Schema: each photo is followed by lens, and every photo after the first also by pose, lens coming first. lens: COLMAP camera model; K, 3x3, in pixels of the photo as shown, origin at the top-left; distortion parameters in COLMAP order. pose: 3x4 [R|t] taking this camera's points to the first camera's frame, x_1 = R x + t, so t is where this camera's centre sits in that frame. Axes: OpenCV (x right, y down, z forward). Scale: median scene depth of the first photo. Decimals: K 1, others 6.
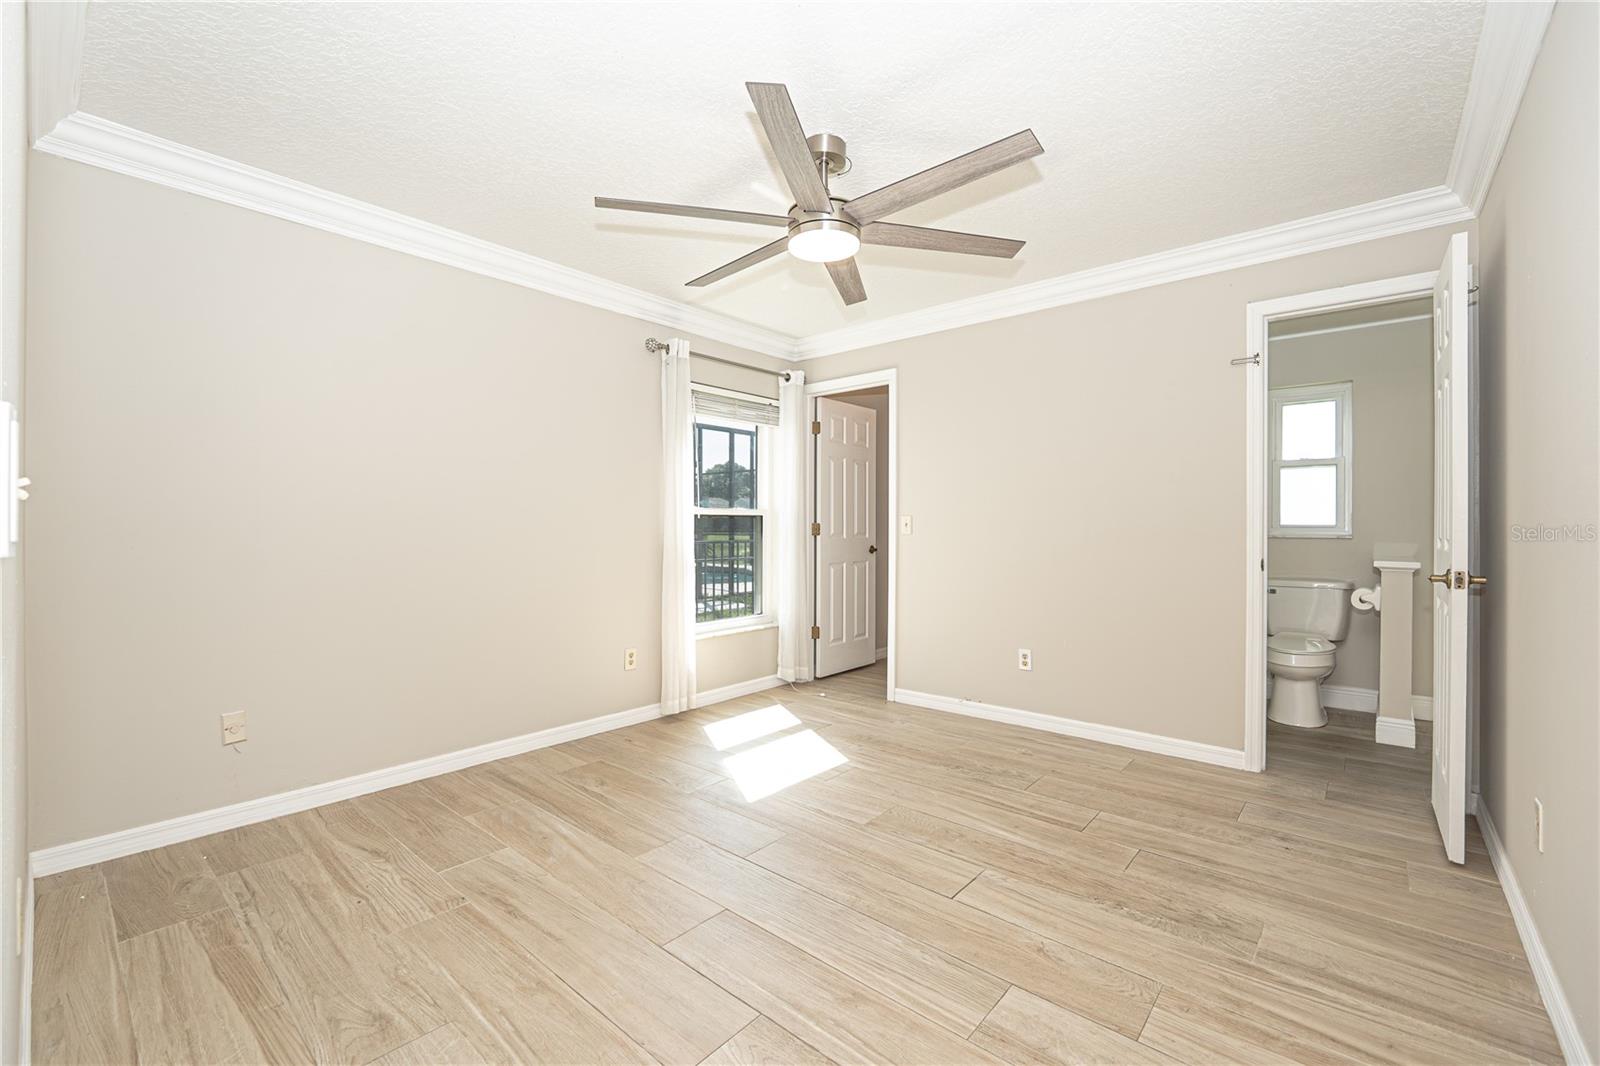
lens RADIAL K [[675.5, 0, 806.7], [0, 675.5, 526.2], [0, 0, 1]] dist [-0.012098, 0.000282]
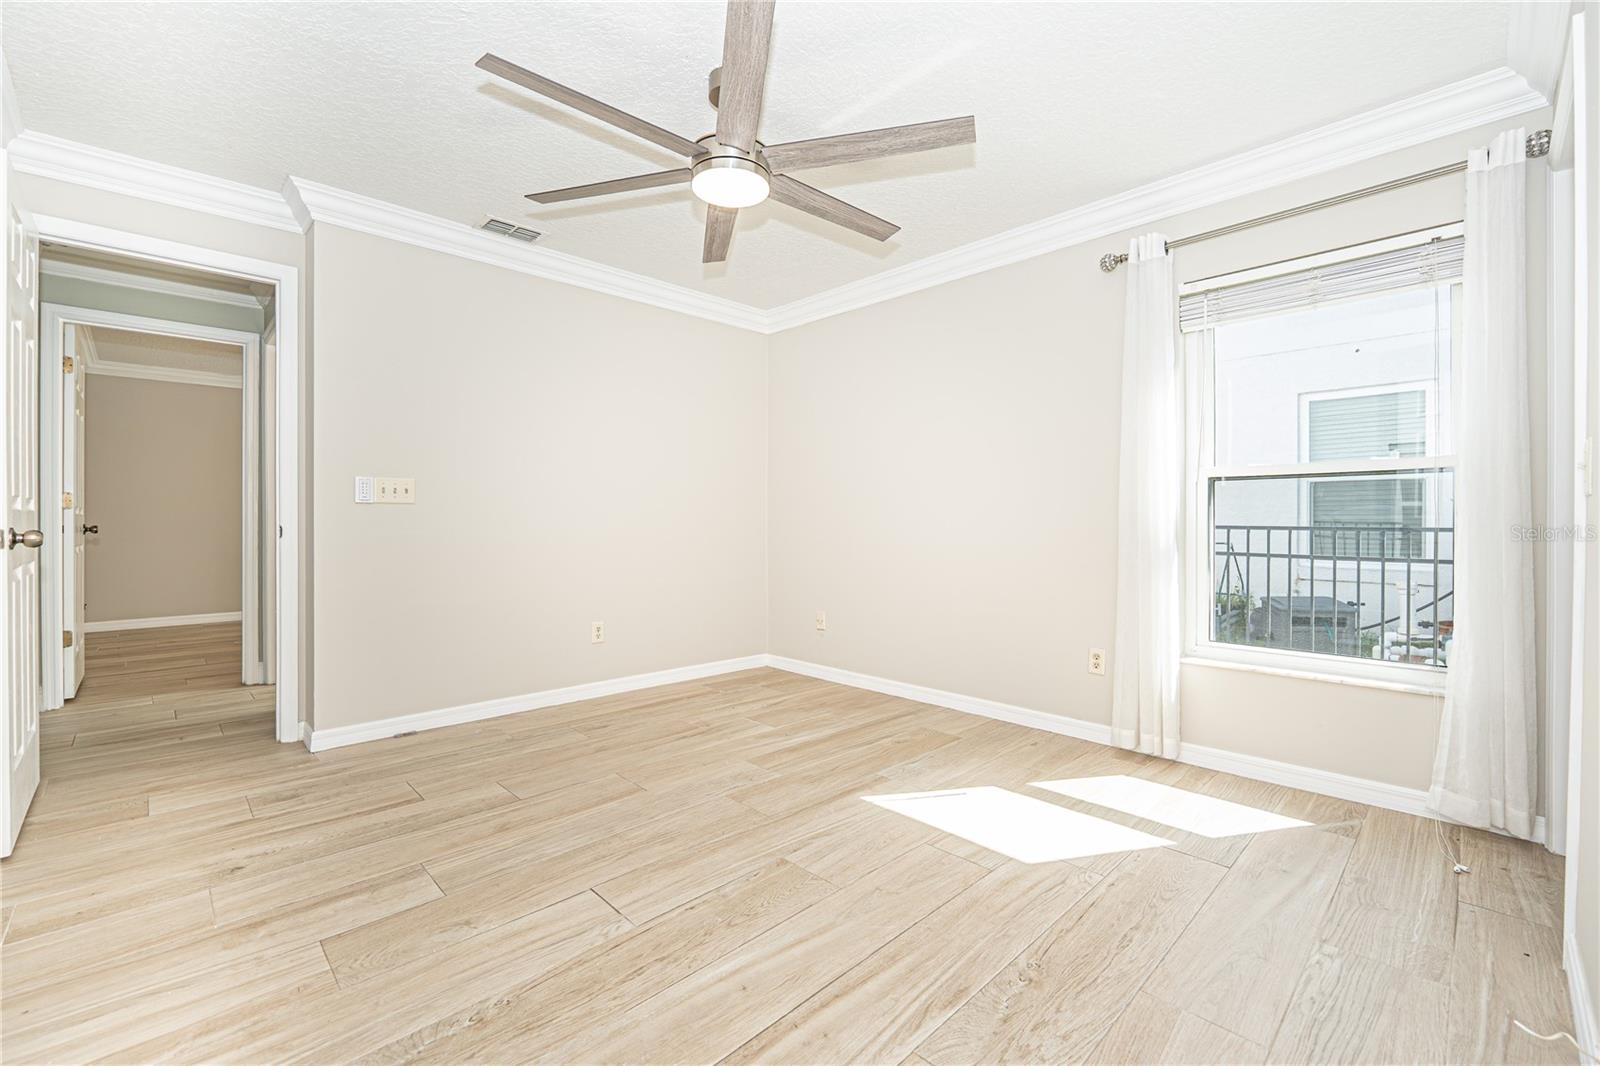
lens RADIAL K [[675.5, 0, 806.7], [0, 675.5, 526.2], [0, 0, 1]] dist [-0.012098, 0.000282]
pose [[-0.093561, 0.005227, -0.995600, 0.795634], [0.002205, 0.999985, 0.005042, 0.039830], [0.995611, -0.001724, -0.093571, 0.999756]]
